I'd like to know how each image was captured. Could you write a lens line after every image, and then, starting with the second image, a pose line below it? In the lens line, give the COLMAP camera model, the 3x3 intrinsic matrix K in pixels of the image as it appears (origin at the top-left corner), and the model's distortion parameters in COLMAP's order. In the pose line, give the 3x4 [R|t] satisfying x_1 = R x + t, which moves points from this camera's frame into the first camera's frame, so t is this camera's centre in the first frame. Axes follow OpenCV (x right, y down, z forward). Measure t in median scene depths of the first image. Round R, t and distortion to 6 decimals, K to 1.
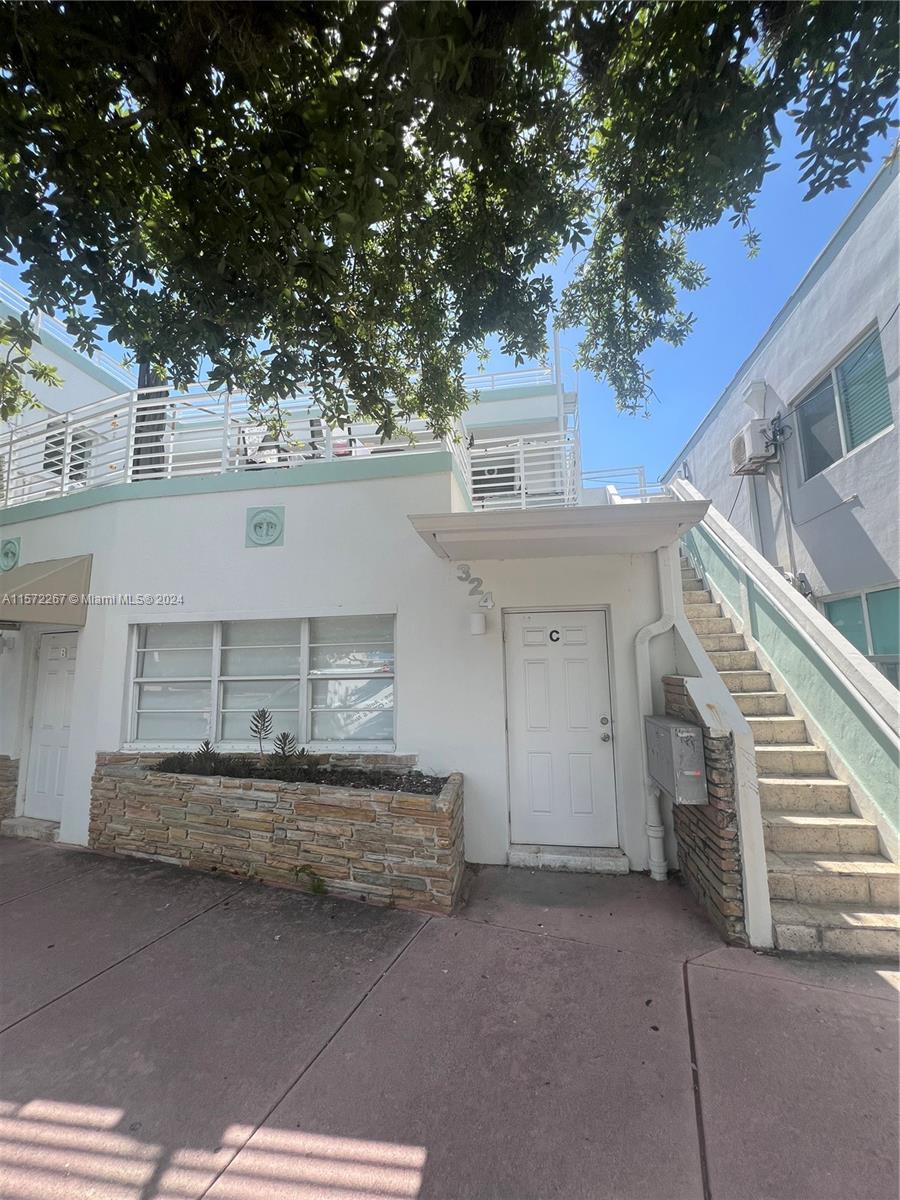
lens RADIAL K [[479.8, 0, 443.6], [0, 479.8, 600.4], [0, 0, 1]] dist [-0.003413, 0.001082]
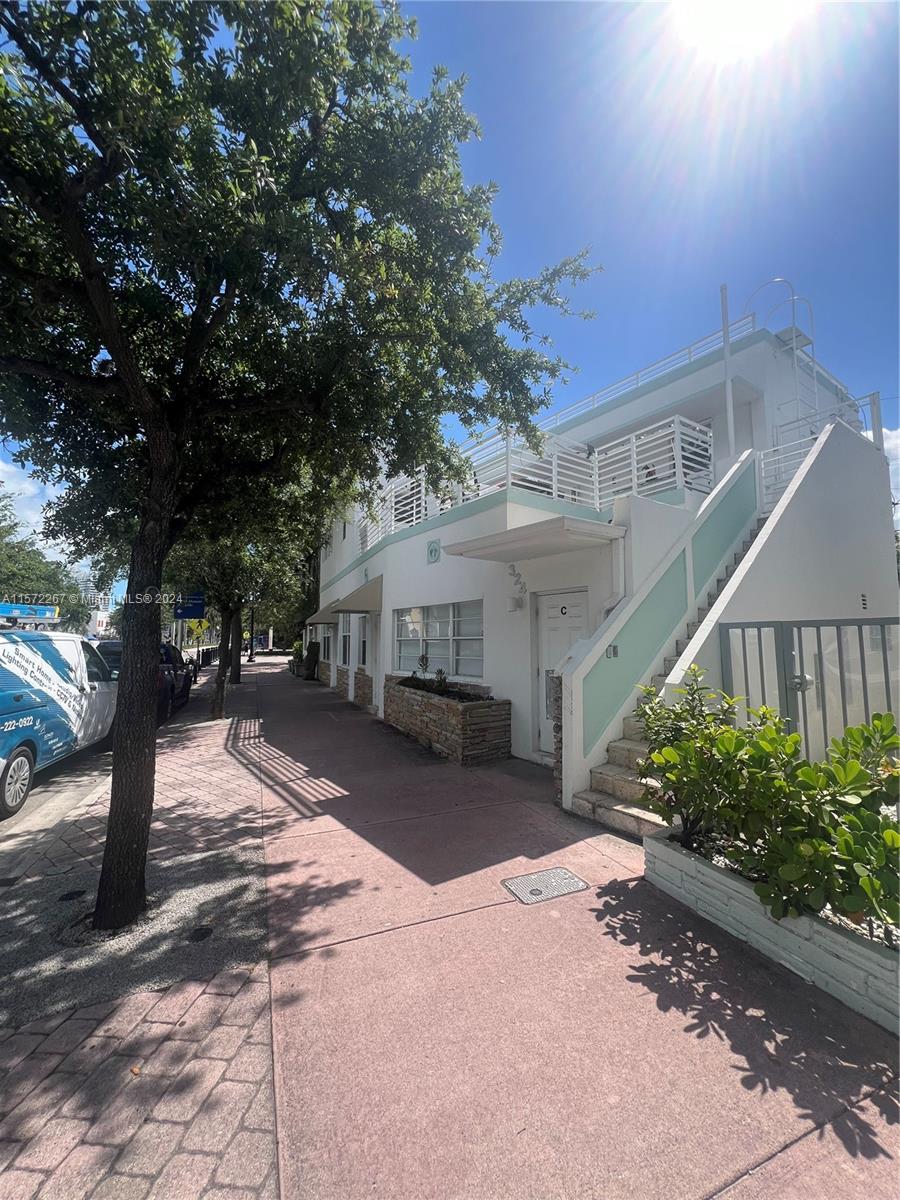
lens RADIAL K [[479.8, 0, 447.8], [0, 479.8, 605.6], [0, 0, 1]] dist [-0.003413, 0.001082]
pose [[0.696433, -0.032547, -0.716884, 1.065210], [0.077987, 0.996487, 0.030521, -0.009351], [0.713372, -0.077164, 0.696524, -0.215992]]
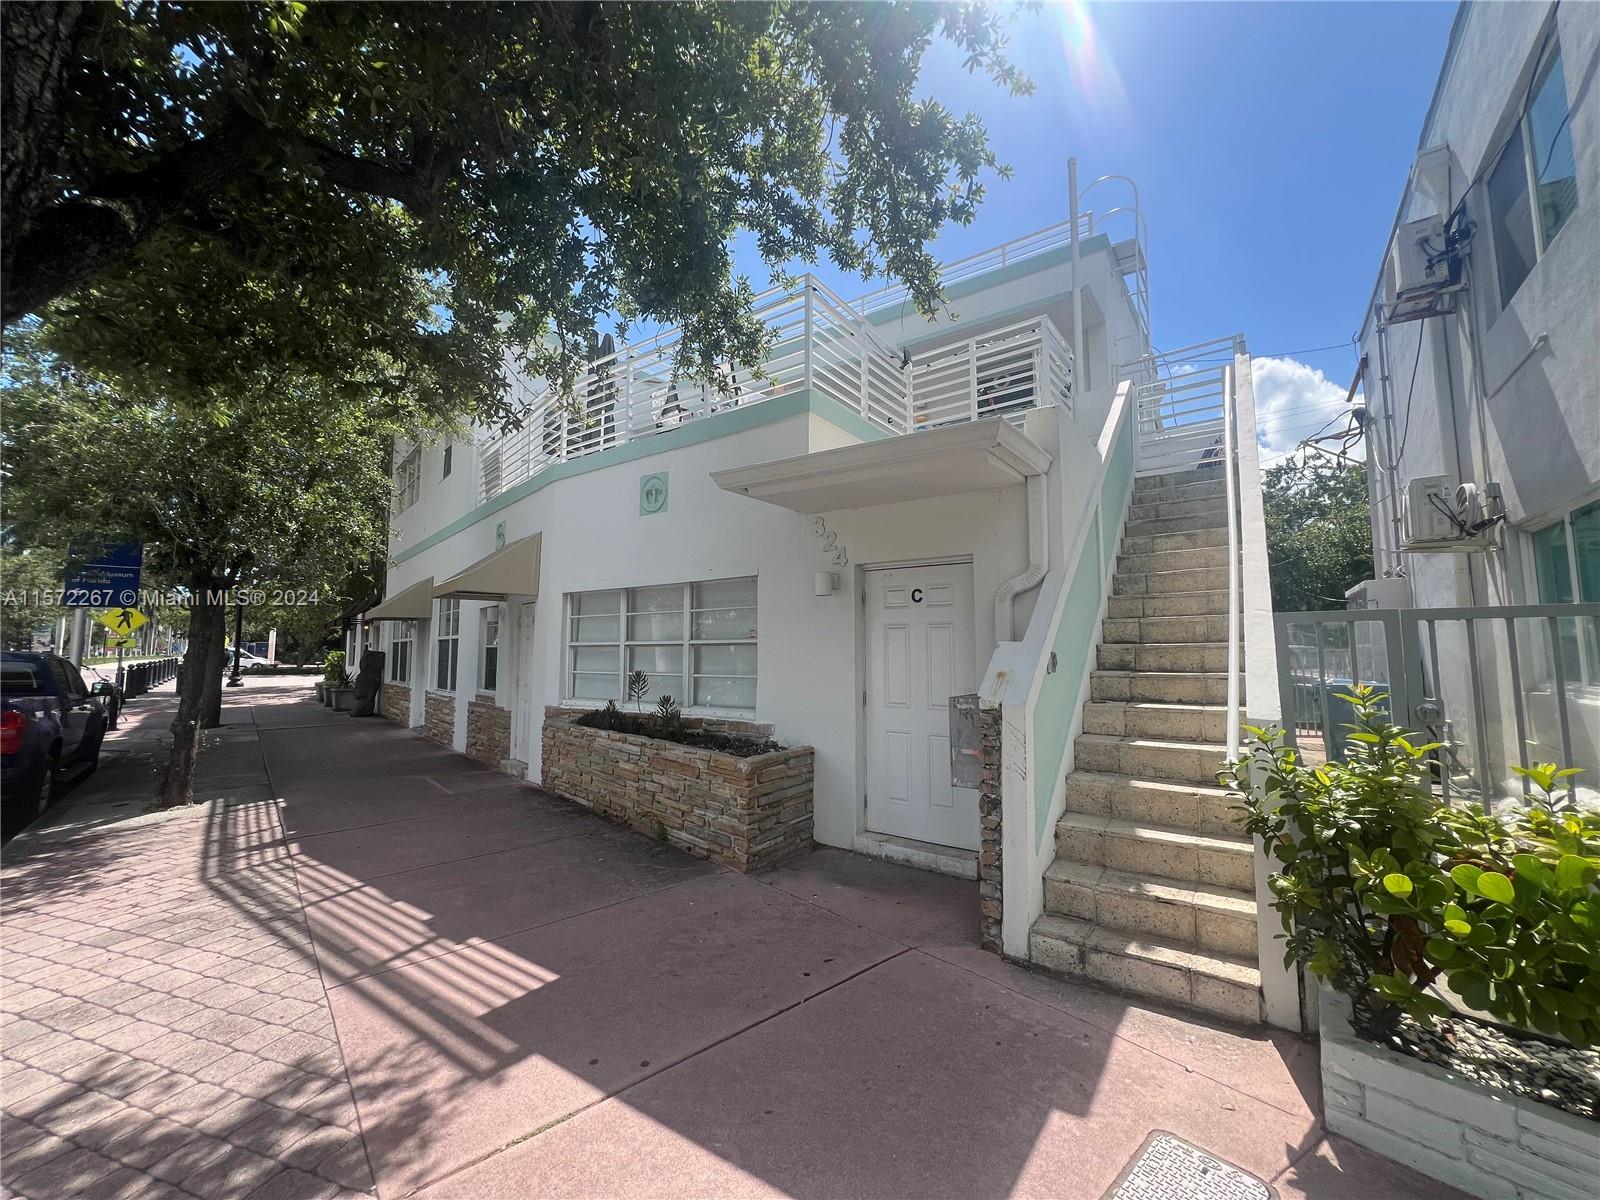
lens RADIAL K [[639.8, 0, 787.6], [0, 639.8, 601.0], [0, 0, 1]] dist [-0.003413, 0.001082]
pose [[0.891753, -0.014891, -0.452277, 0.572480], [0.039214, 0.998242, 0.044451, 0.027107], [0.450820, -0.057375, 0.890769, -0.095726]]
